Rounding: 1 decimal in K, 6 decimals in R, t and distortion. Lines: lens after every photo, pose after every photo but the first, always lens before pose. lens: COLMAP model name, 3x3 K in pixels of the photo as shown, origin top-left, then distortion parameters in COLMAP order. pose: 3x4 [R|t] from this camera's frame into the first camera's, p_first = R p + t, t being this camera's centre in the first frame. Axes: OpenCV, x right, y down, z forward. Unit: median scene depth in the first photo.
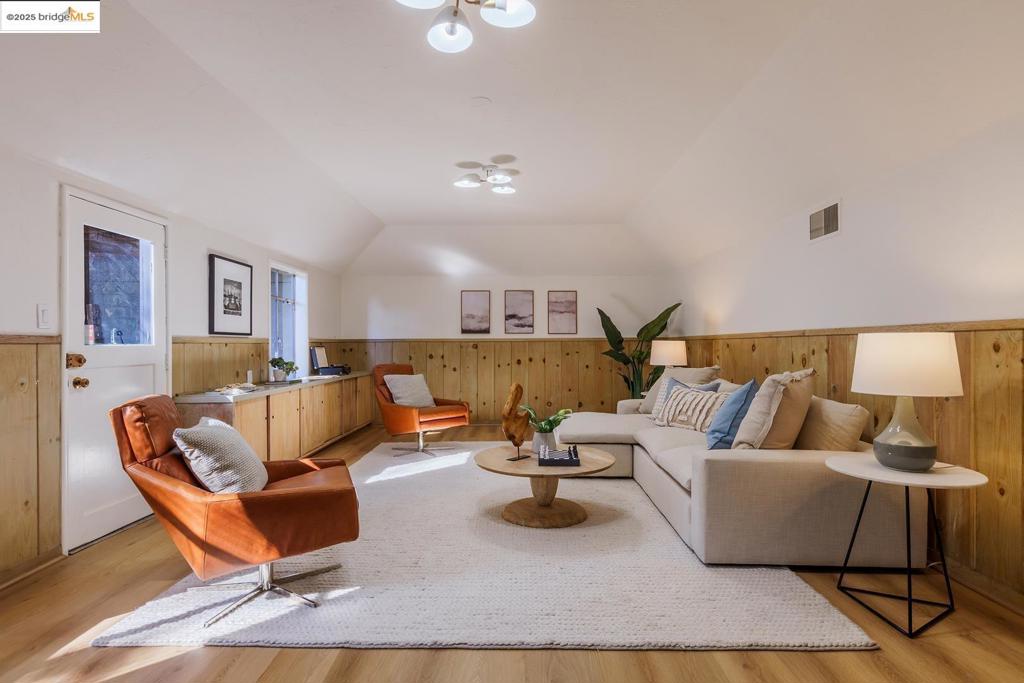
lens RADIAL K [[540.9, 0, 512.0], [0, 540.9, 341.5], [0, 0, 1]] dist [0.003368, 0.000538]
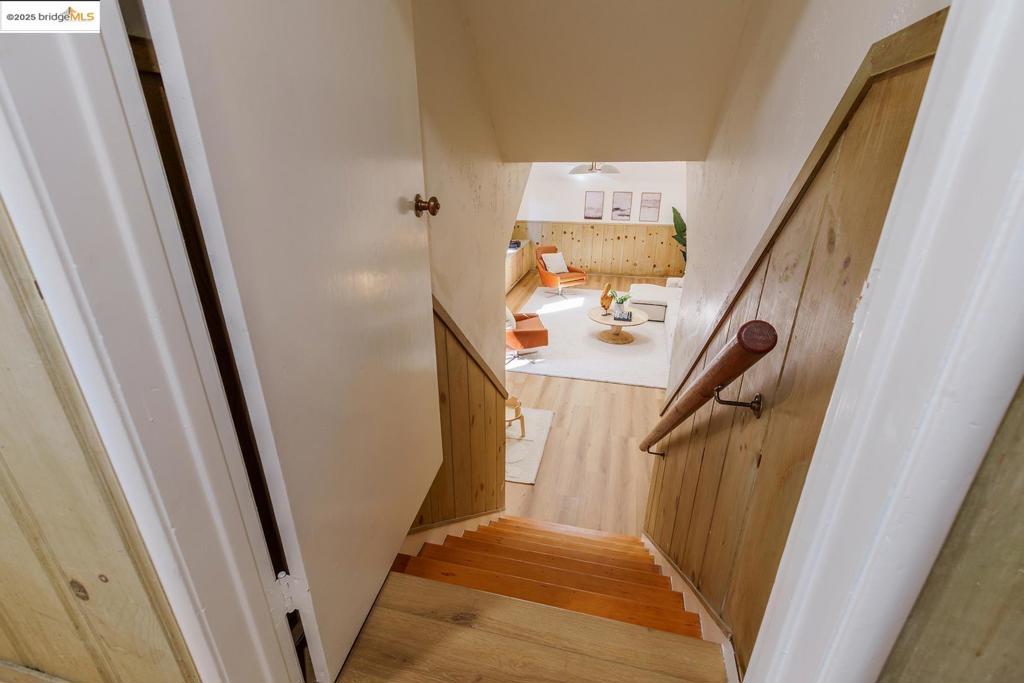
lens RADIAL K [[457.2, 0, 512.0], [0, 457.2, 341.5], [0, 0, 1]] dist [-0.001962, -0.000096]
pose [[0.972836, 0.093602, -0.211730, 0.026360], [-0.004996, 0.922888, 0.385036, -0.256109], [0.231443, -0.373519, 0.898286, -0.537624]]
